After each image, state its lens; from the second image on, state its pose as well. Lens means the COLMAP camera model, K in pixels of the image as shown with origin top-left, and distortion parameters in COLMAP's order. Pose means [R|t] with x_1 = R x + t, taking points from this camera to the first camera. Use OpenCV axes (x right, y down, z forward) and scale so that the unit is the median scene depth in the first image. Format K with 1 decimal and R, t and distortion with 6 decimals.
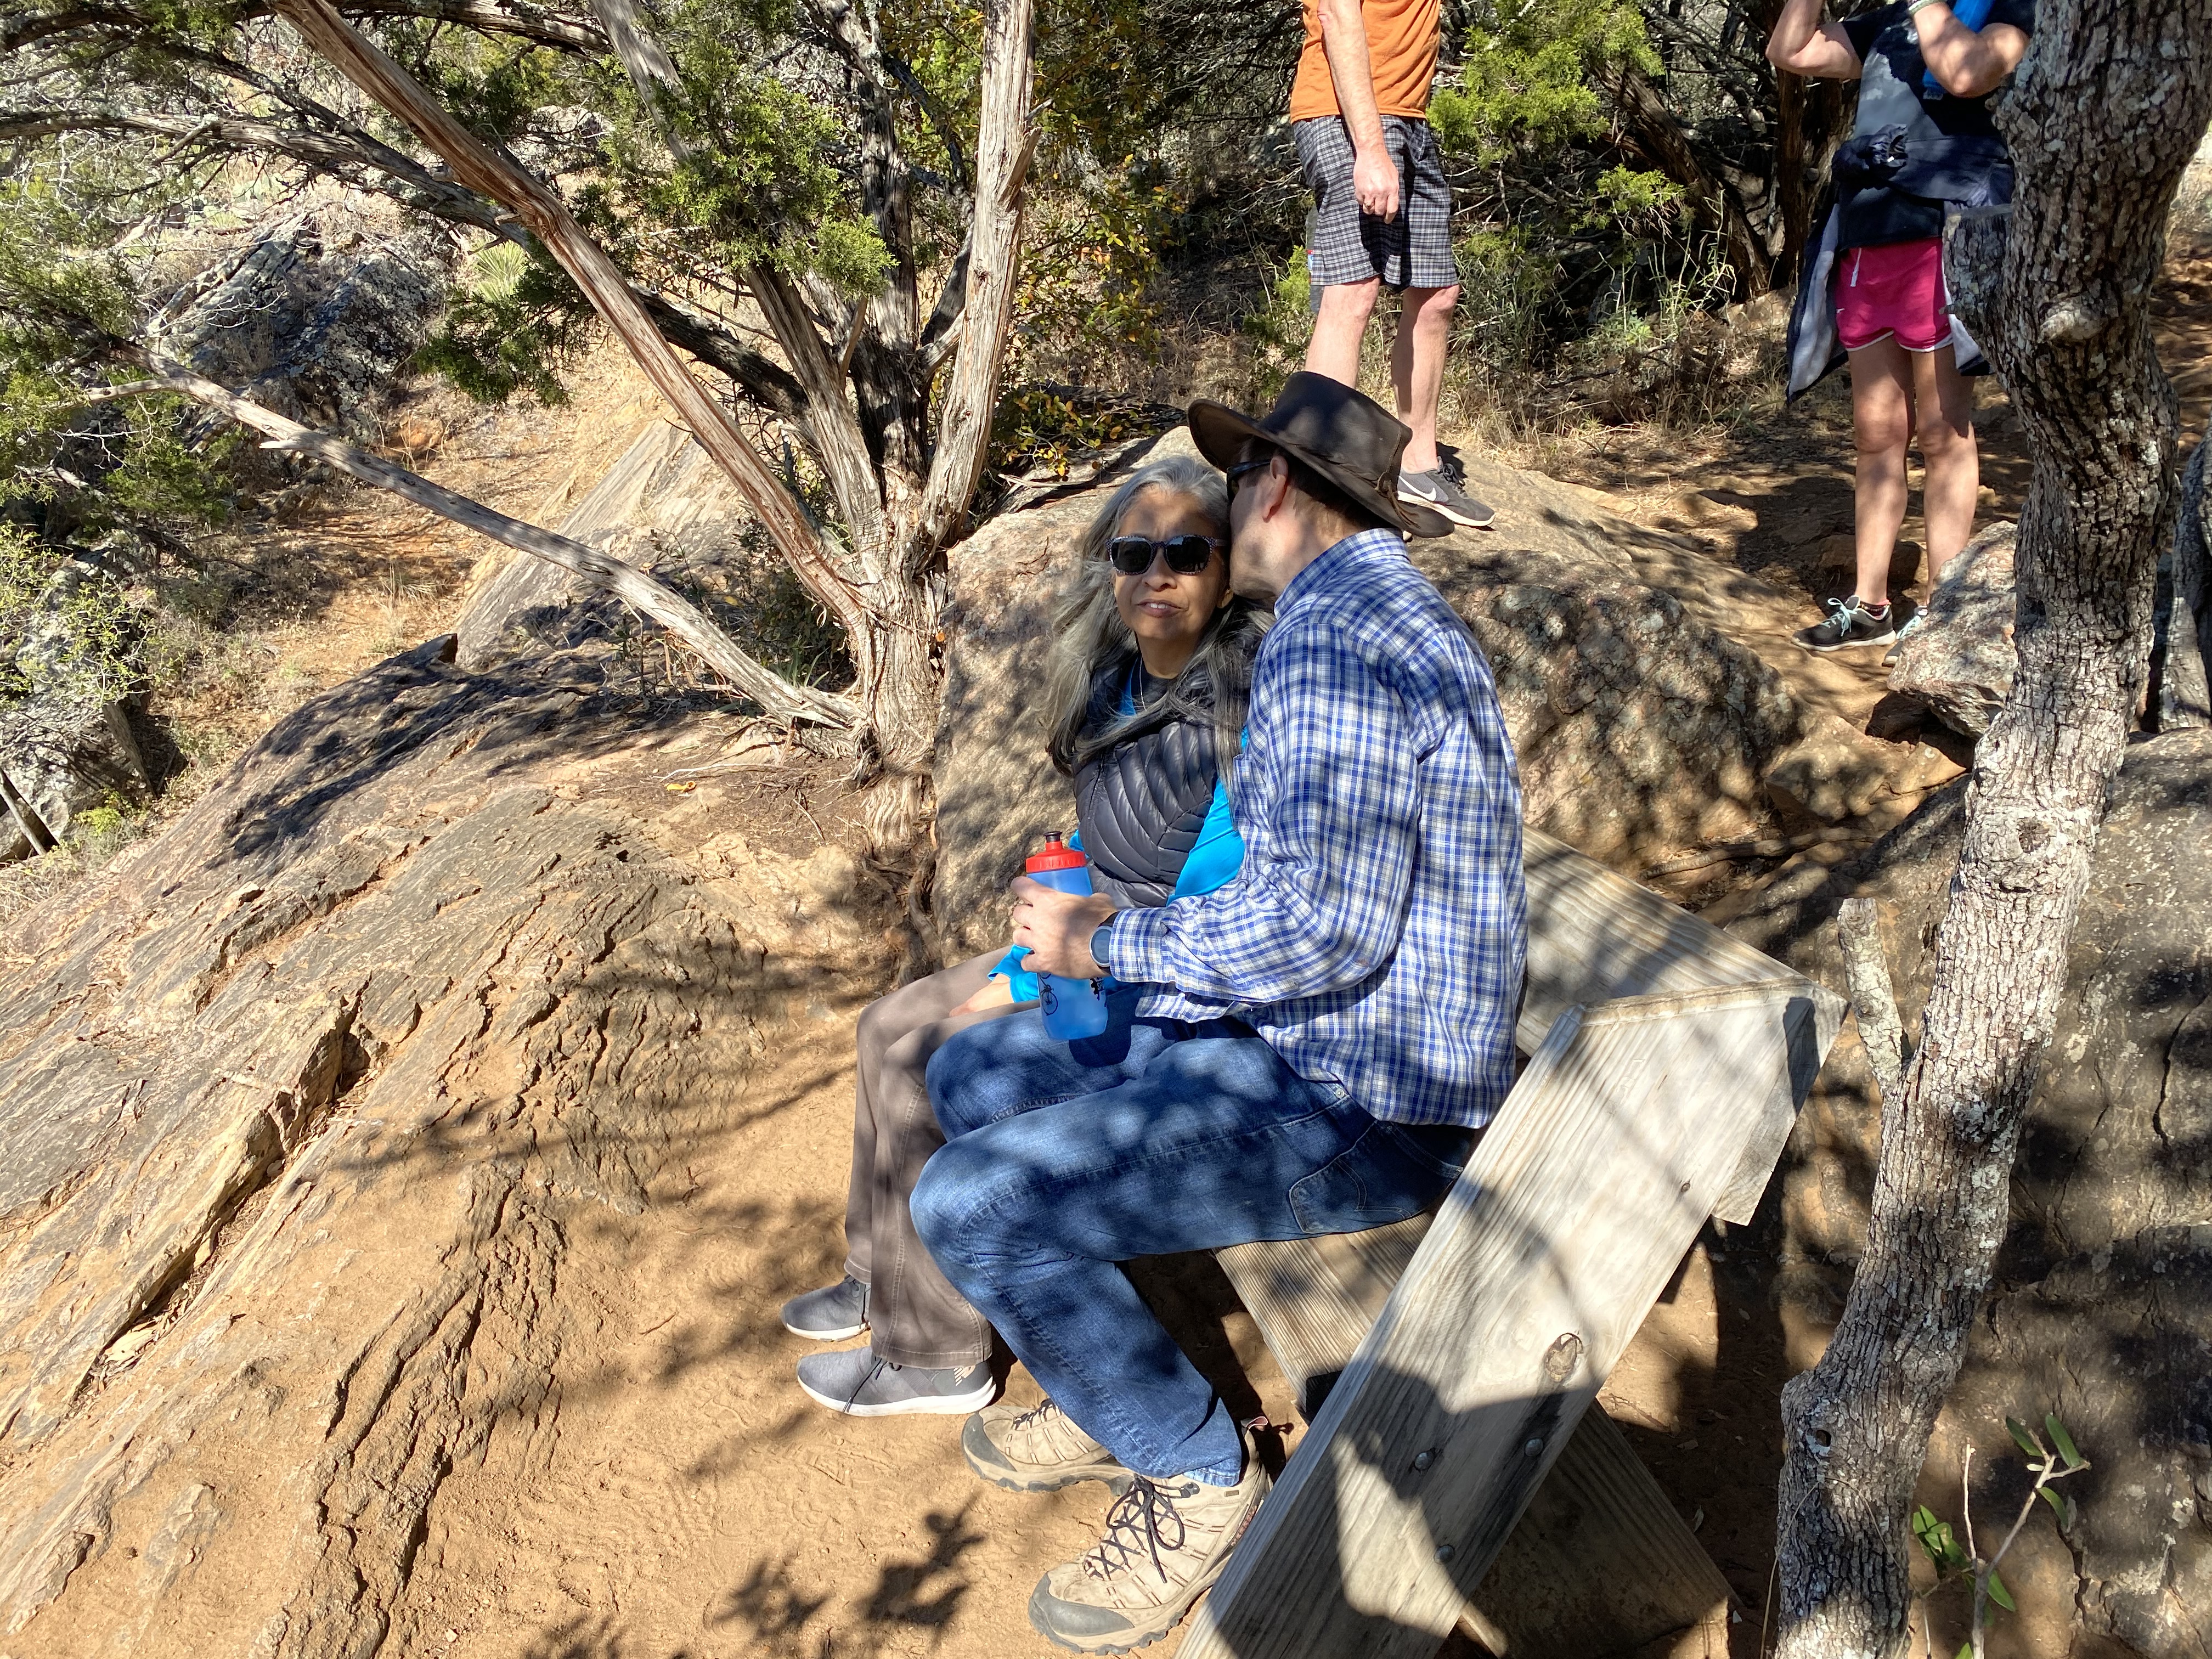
lens RADIAL K [[1632.7, 0, 1106.0], [0, 1632.7, 829.5], [0, 0, 1]] dist [-0.005665, 0.001268]
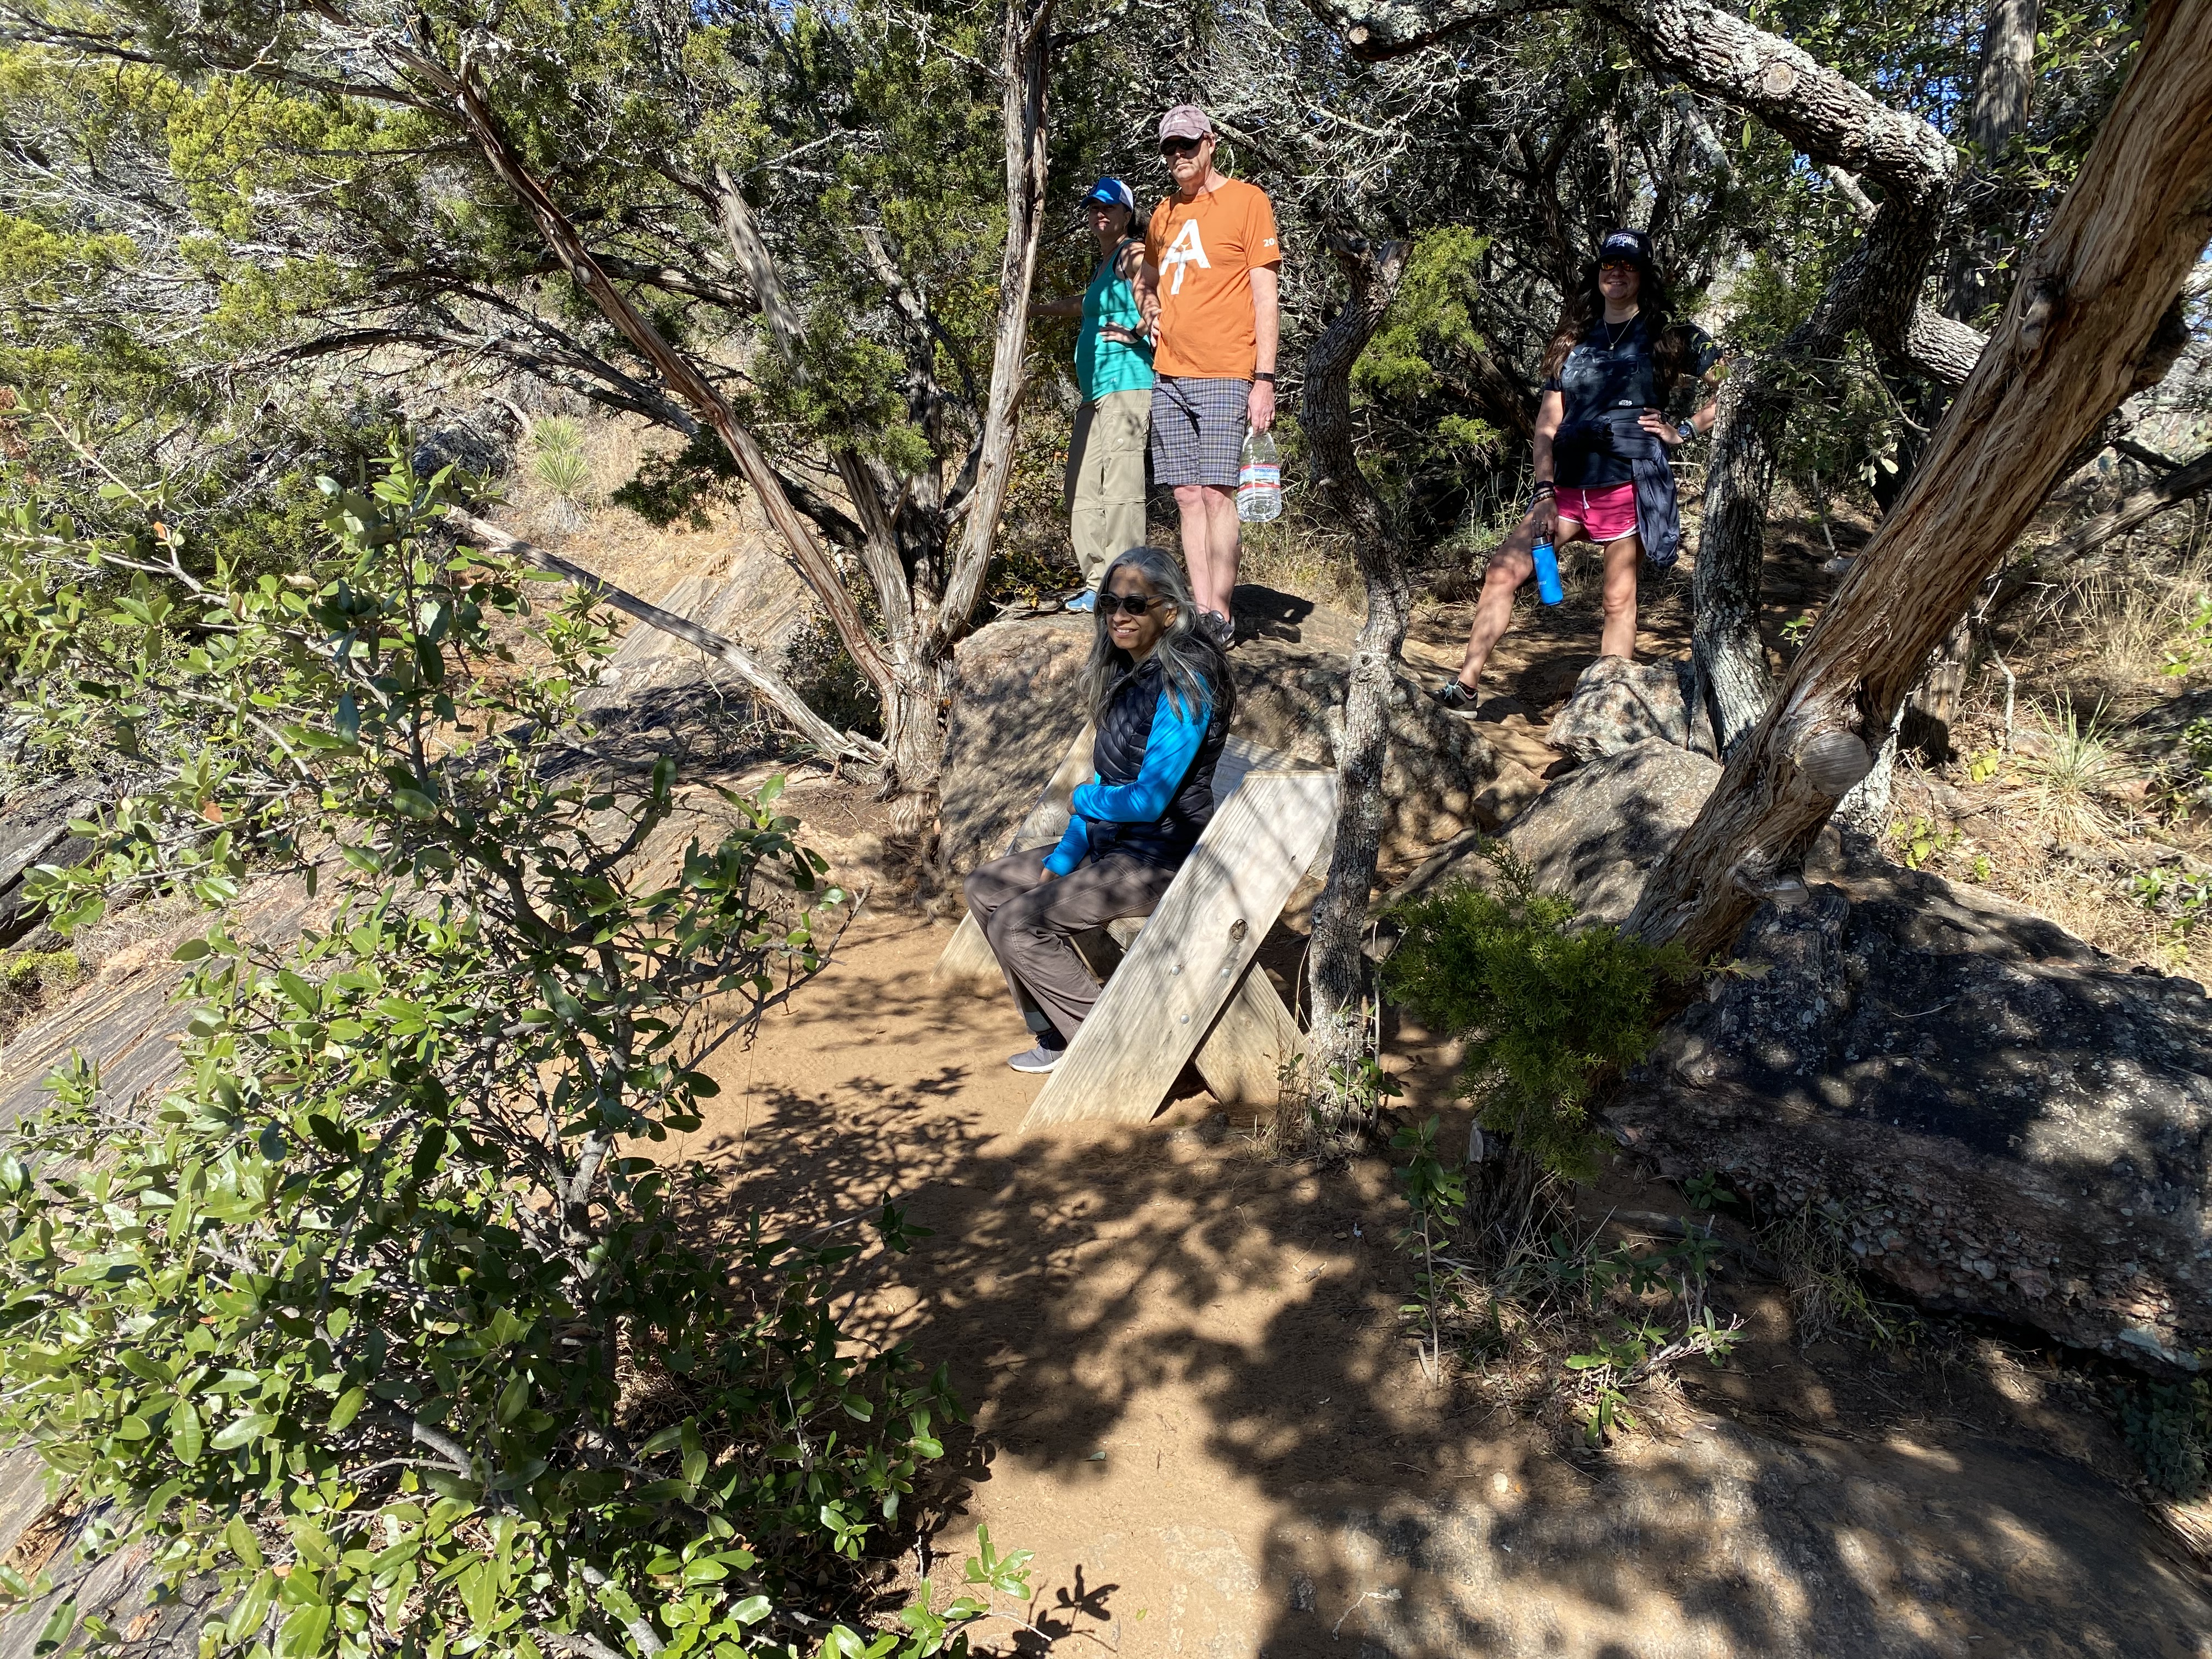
lens RADIAL K [[1661.0, 0, 1106.0], [0, 1661.0, 829.5], [0, 0, 1]] dist [0.108656, -0.354958]
pose [[0.998463, 0.050516, 0.022814, 0.014302], [-0.047305, 0.991118, -0.124291, 0.174962], [-0.028890, 0.123021, 0.991983, -0.477581]]
